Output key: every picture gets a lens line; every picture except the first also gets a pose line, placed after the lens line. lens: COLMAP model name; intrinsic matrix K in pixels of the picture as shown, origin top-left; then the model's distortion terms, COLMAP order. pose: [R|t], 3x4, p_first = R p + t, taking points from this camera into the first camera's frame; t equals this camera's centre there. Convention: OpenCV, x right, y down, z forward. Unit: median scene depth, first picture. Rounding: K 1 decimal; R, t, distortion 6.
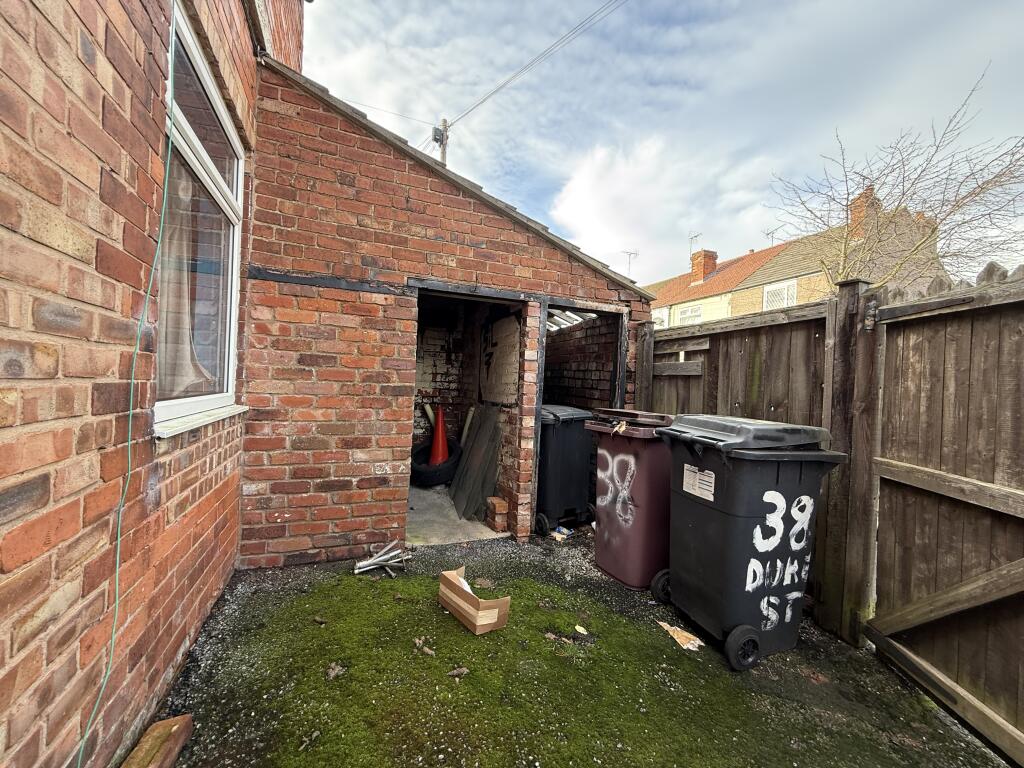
lens RADIAL K [[406.9, 0, 509.7], [0, 406.9, 385.2], [0, 0, 1]] dist [-0.001777, -0.000136]
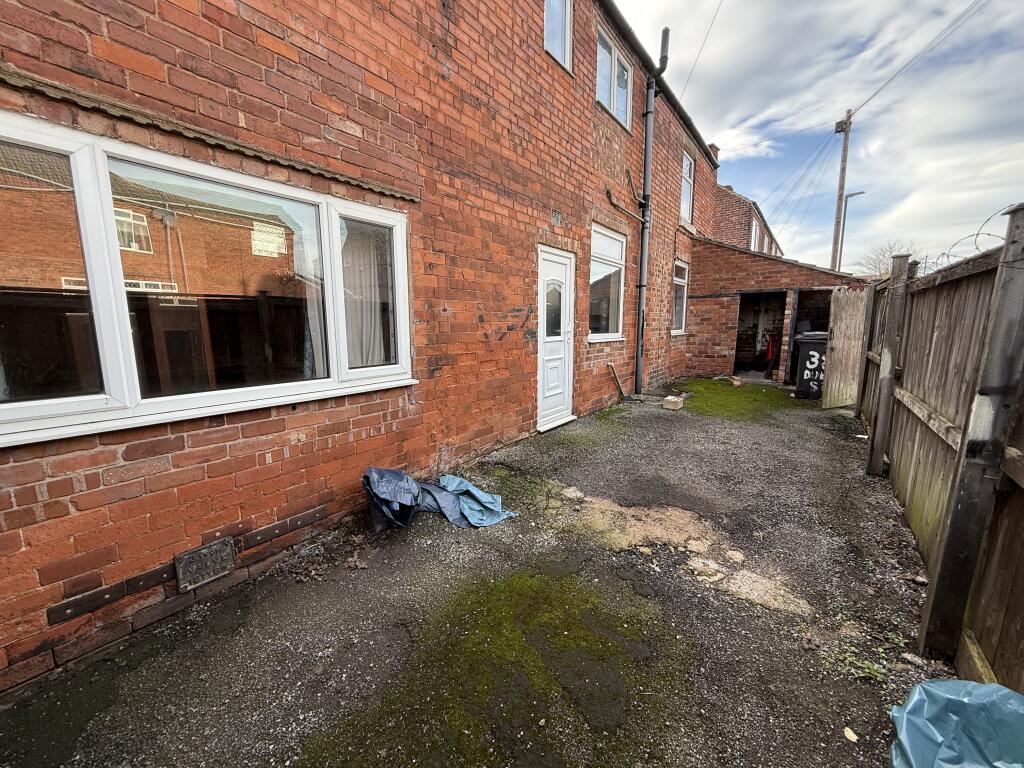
lens RADIAL K [[406.9, 0, 509.7], [0, 406.9, 385.2], [0, 0, 1]] dist [-0.001777, -0.000136]
pose [[0.516991, 0.086353, -0.851624, 1.698589], [0.023789, 0.993065, 0.115137, 0.055876], [0.855660, -0.079784, 0.511351, -2.297787]]
